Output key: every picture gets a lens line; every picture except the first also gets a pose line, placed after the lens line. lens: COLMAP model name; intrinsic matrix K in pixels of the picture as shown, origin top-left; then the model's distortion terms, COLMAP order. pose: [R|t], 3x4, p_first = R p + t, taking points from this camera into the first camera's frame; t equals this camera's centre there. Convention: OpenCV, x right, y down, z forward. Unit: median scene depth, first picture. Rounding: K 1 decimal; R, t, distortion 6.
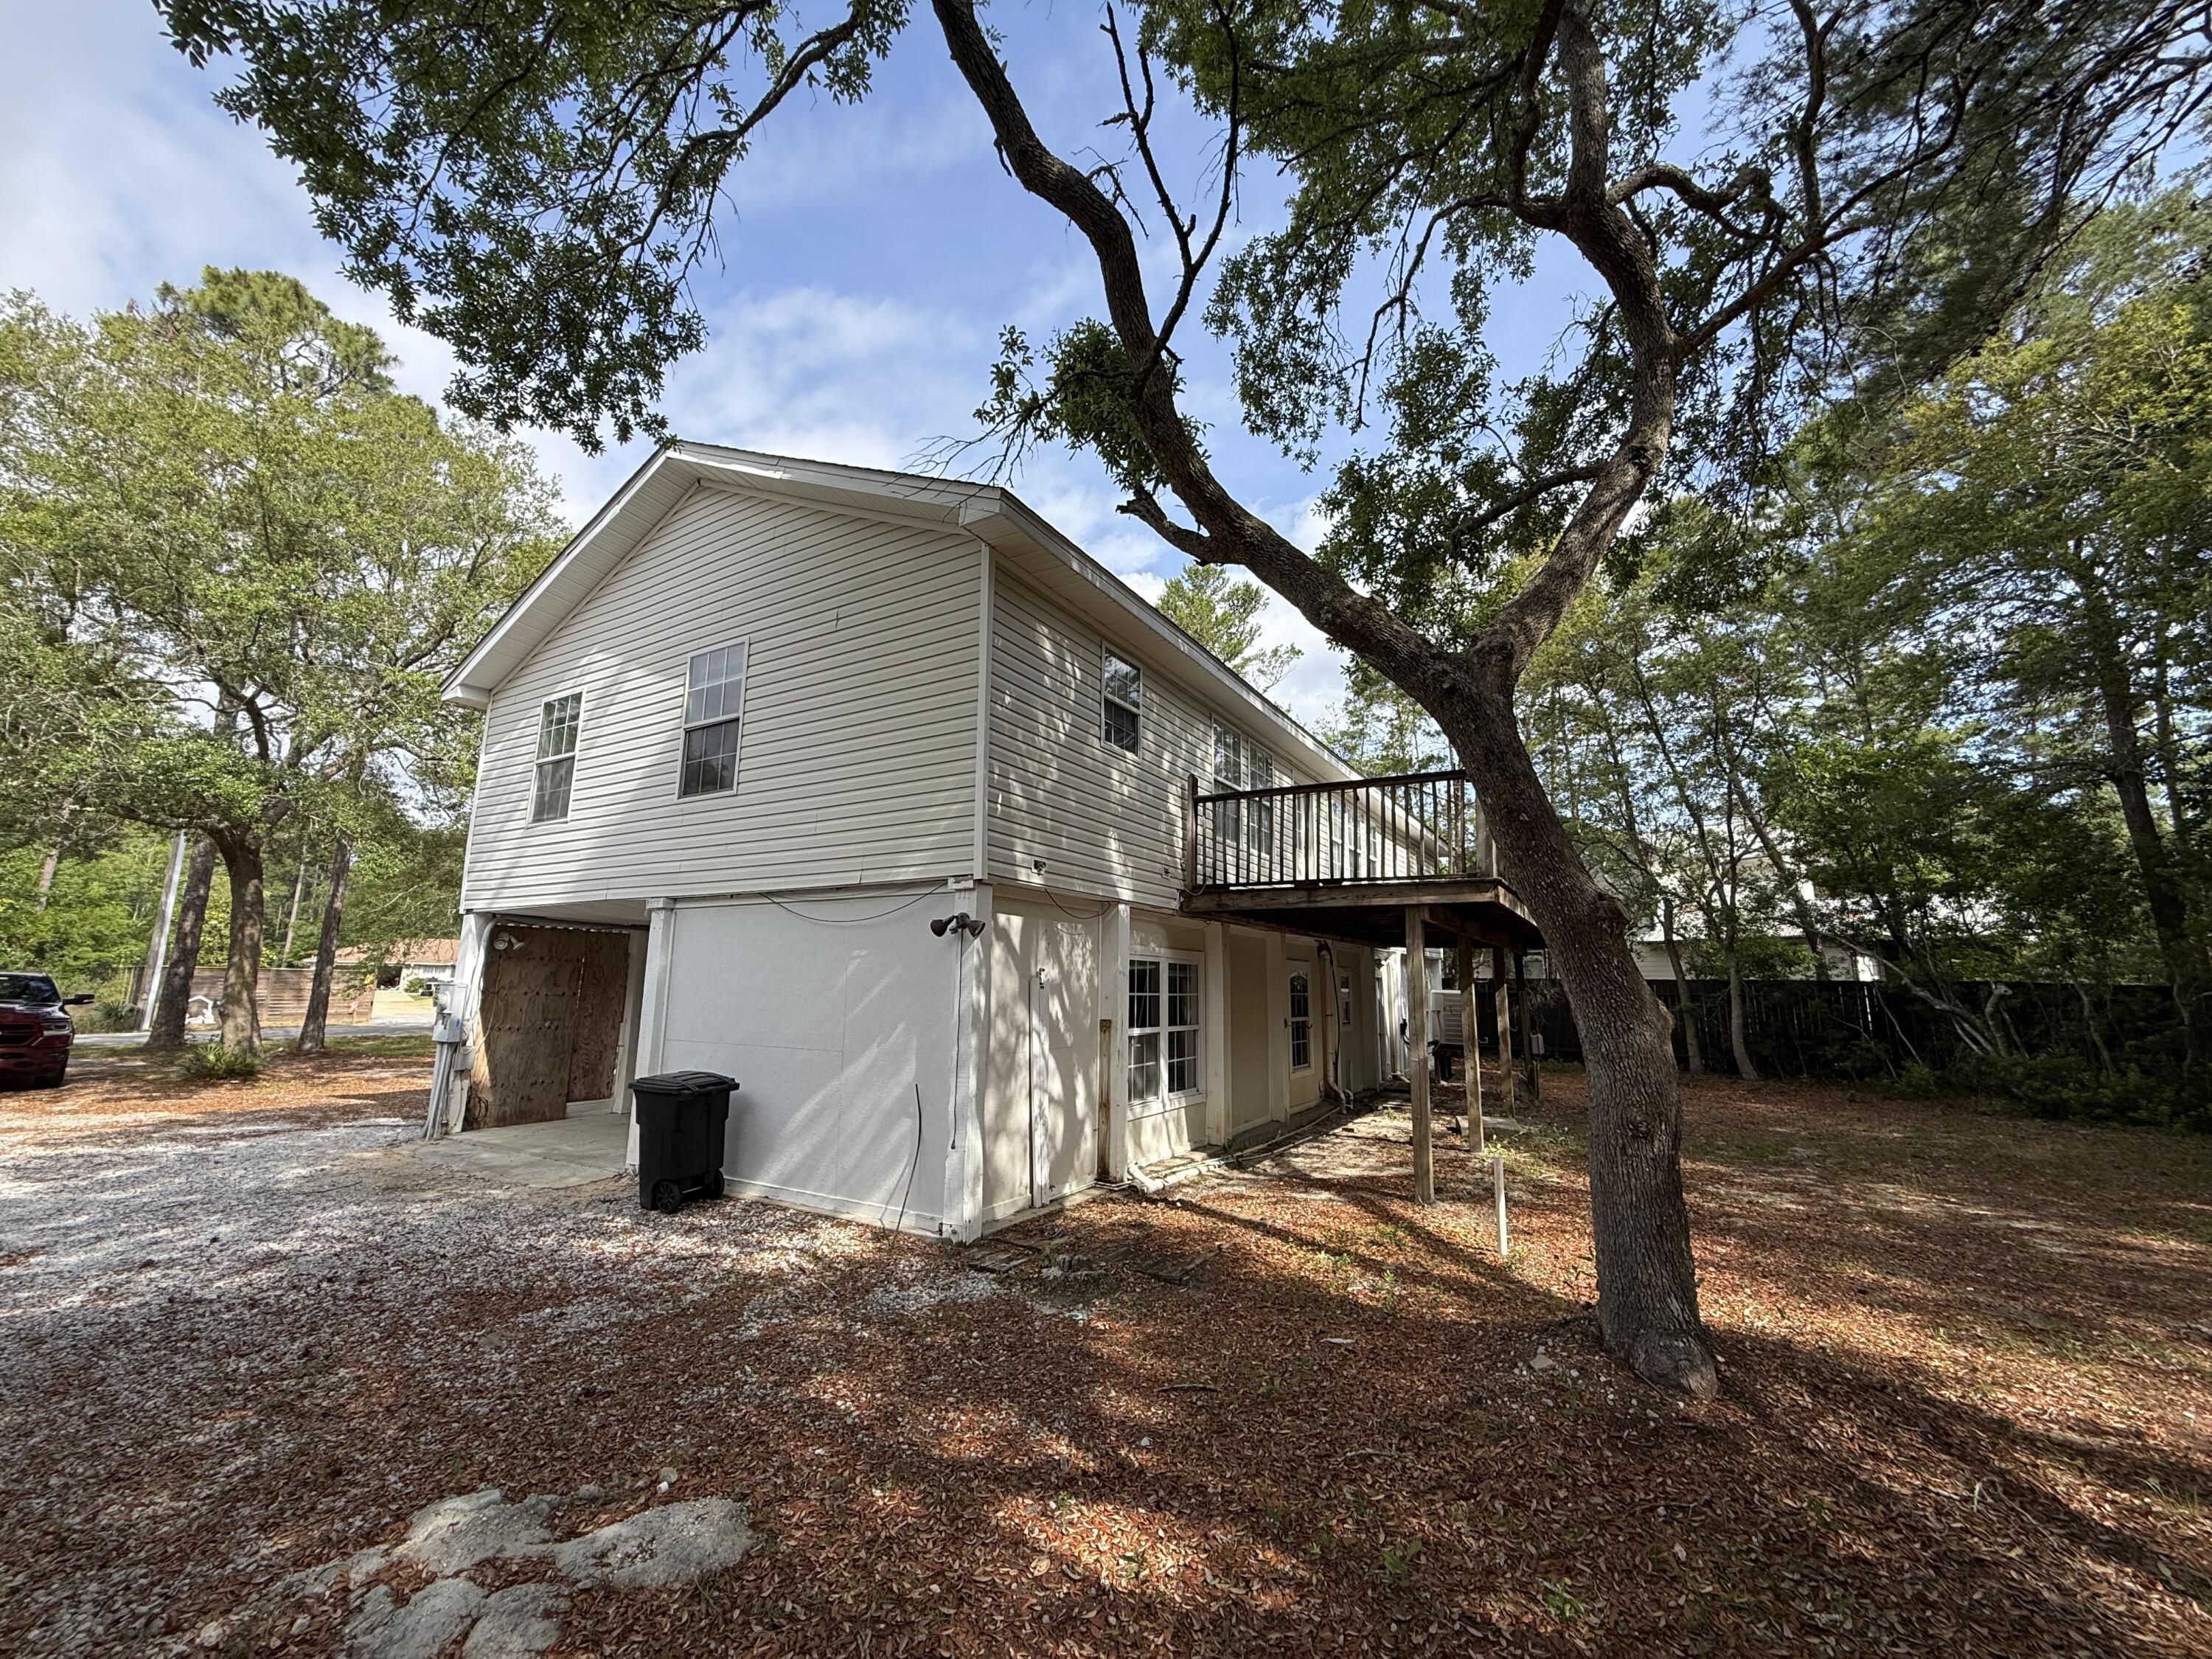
lens RADIAL K [[886.0, 0, 1125.9], [0, 886.0, 831.9], [0, 0, 1]] dist [0.025713, 0.000118]
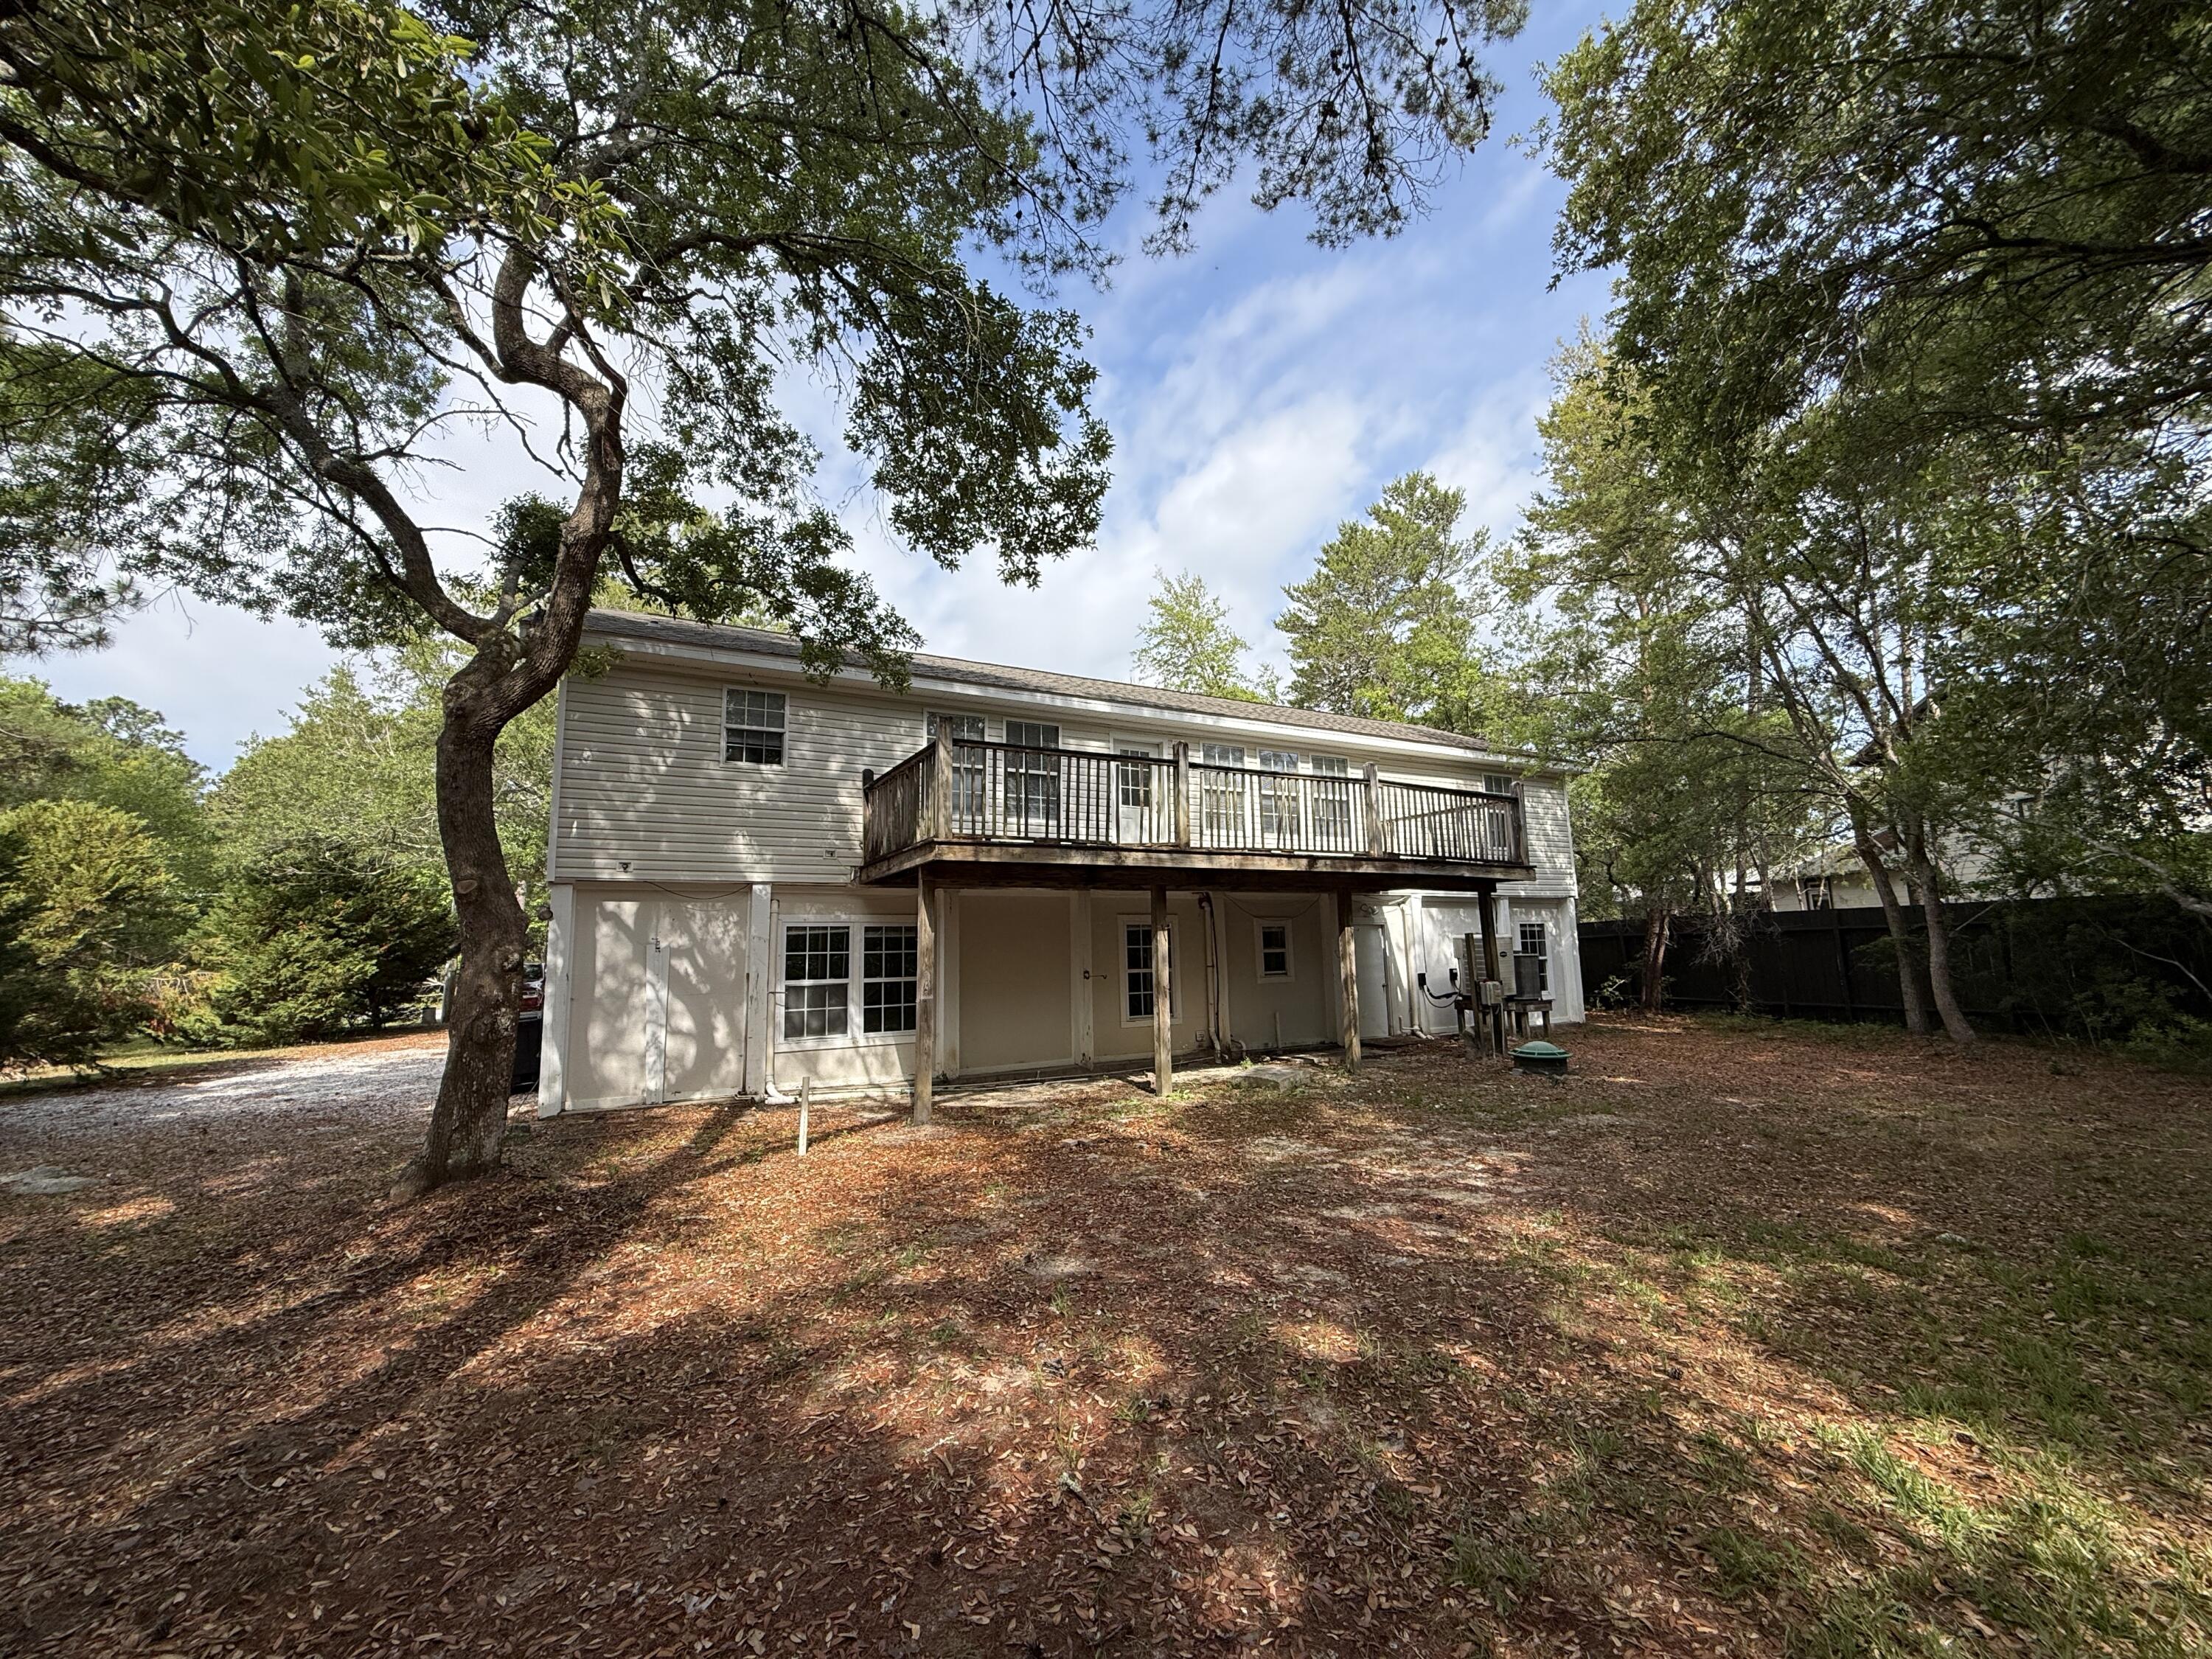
lens RADIAL K [[886.0, 0, 1125.9], [0, 886.0, 831.9], [0, 0, 1]] dist [0.025713, 0.000118]
pose [[0.839219, -0.119683, -0.530459, 1.229979], [0.133975, 0.990917, -0.011616, 0.099280], [0.527031, -0.061320, 0.847631, 0.204408]]
